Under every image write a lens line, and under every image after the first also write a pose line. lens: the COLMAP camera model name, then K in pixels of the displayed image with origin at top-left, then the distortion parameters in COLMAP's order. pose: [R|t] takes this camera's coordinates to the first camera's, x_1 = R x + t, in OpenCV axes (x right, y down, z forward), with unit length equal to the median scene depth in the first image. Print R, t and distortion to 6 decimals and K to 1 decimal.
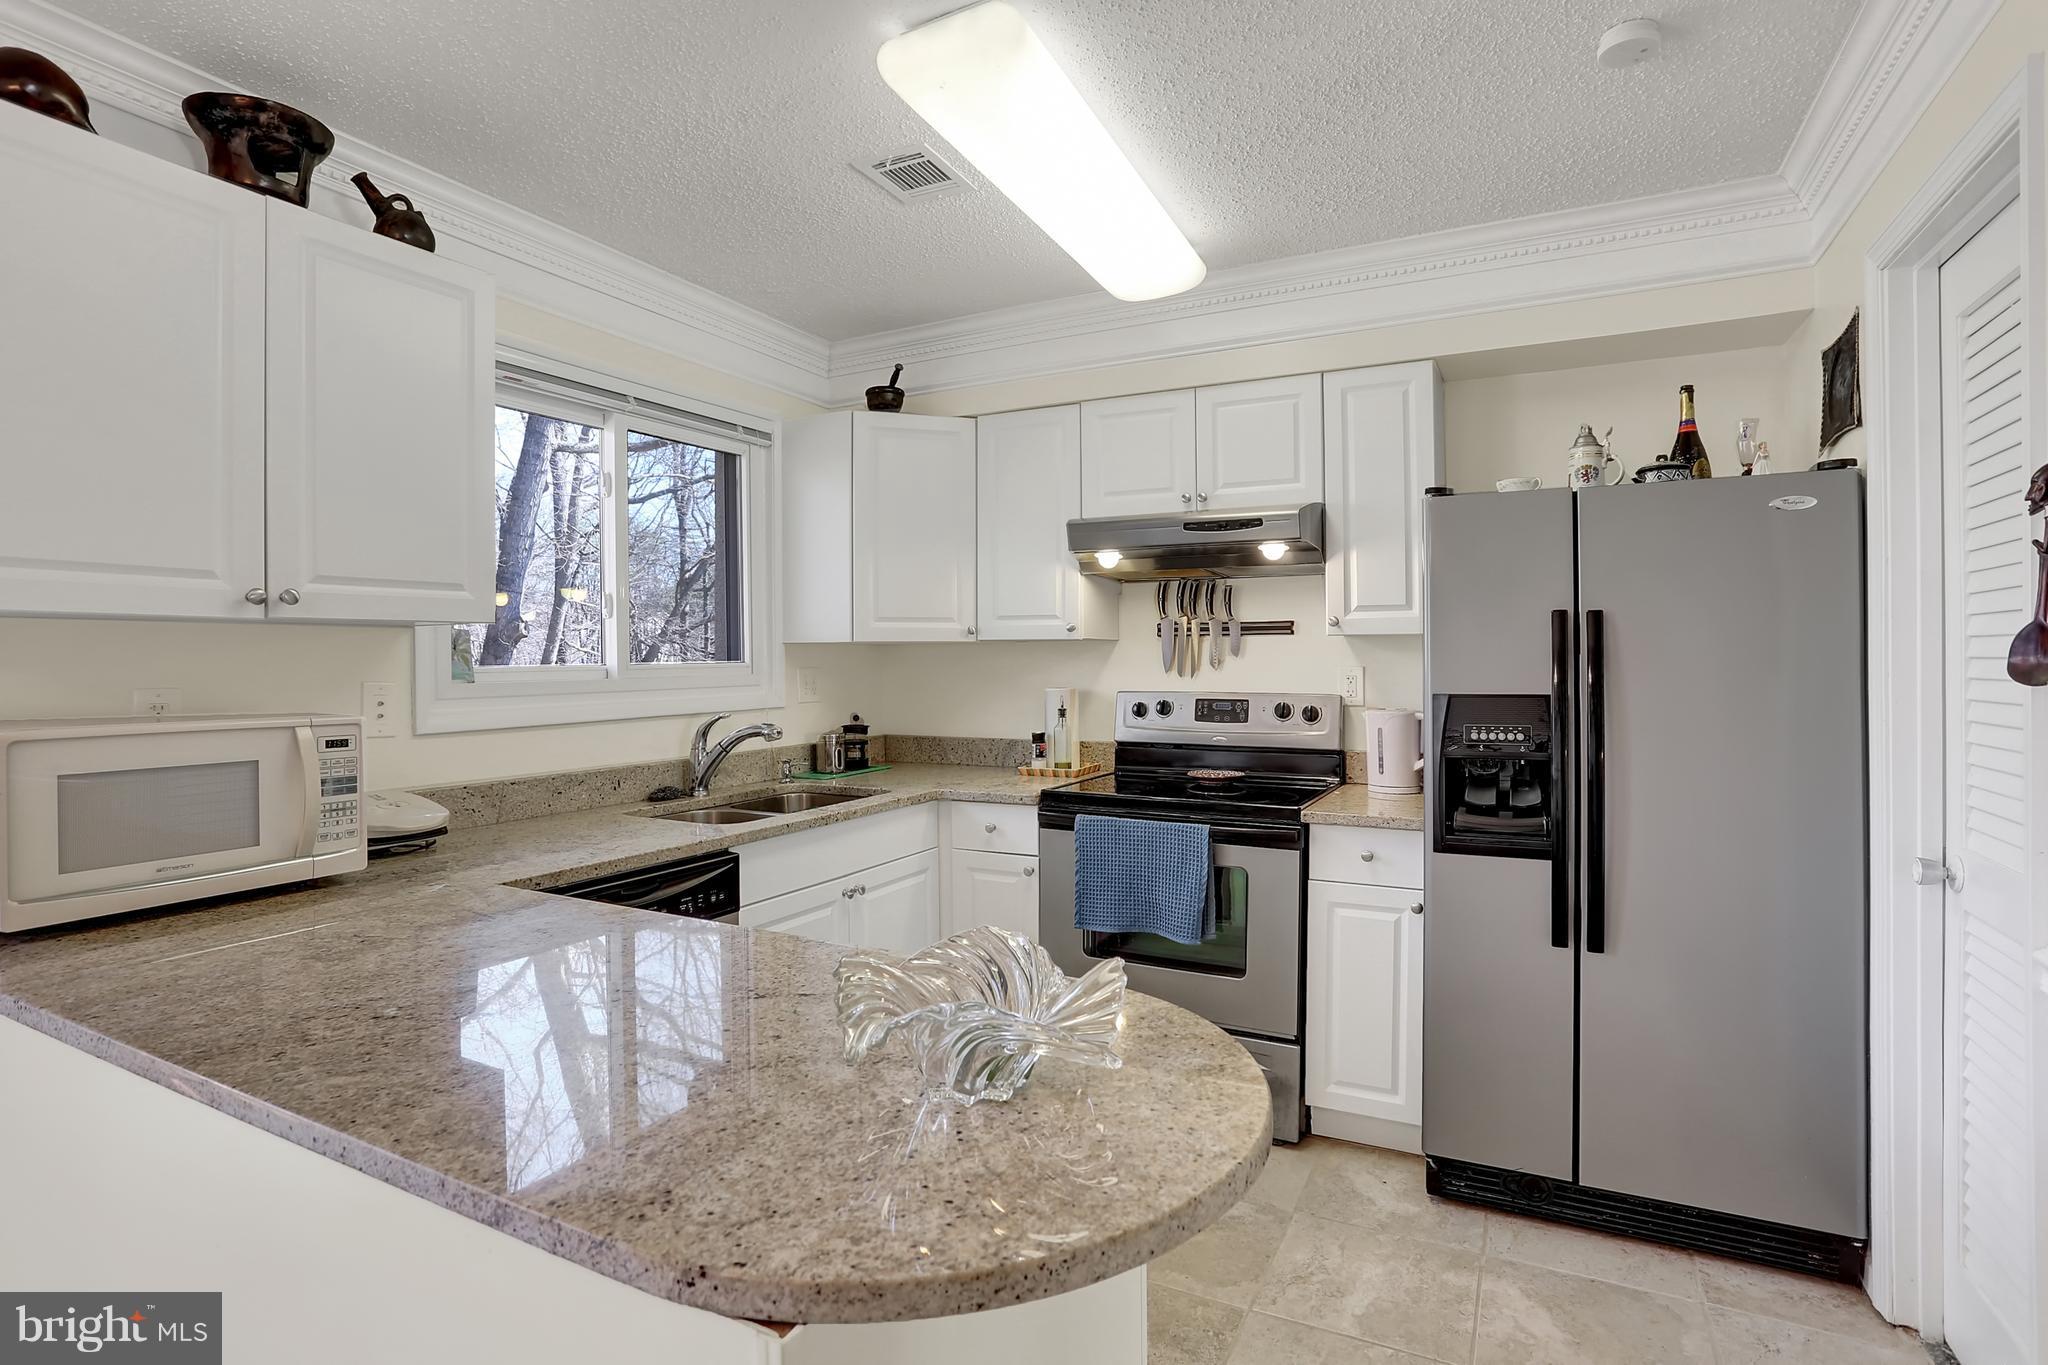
lens RADIAL K [[1028.8, 0, 1030.6], [0, 1028.8, 667.0], [0, 0, 1]] dist [-0.036488, 0.003183]
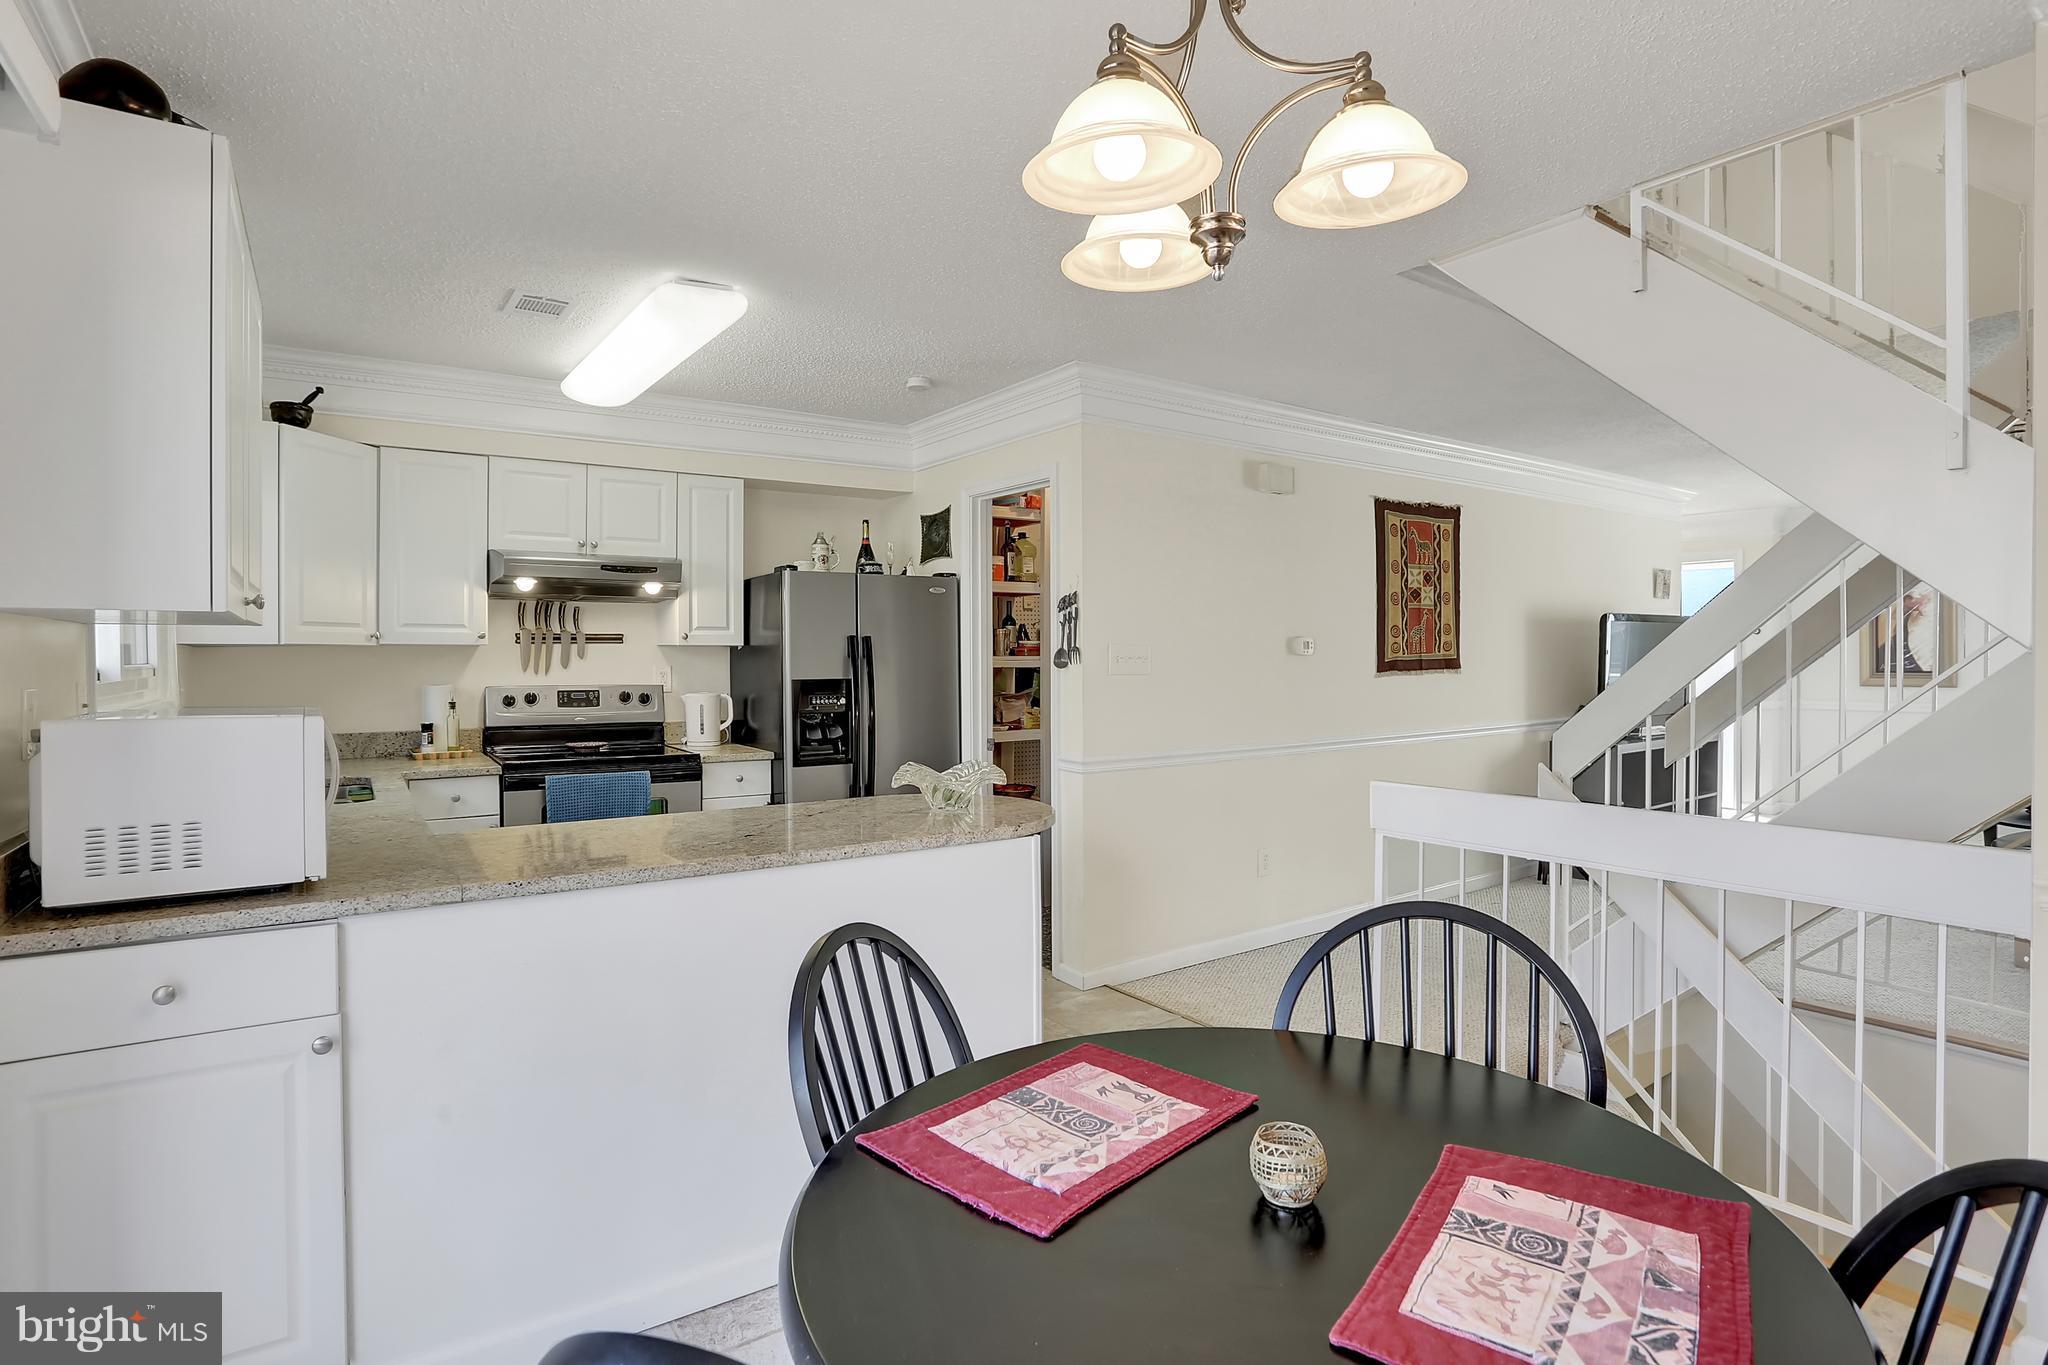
lens RADIAL K [[1028.8, 0, 1021.2], [0, 1028.8, 672.4], [0, 0, 1]] dist [-0.036488, 0.003183]
pose [[0.480596, -0.008592, 0.876900, -0.722038], [0.006034, 0.999961, 0.006491, 0.002368], [-0.876922, 0.002171, 0.480629, -0.163454]]
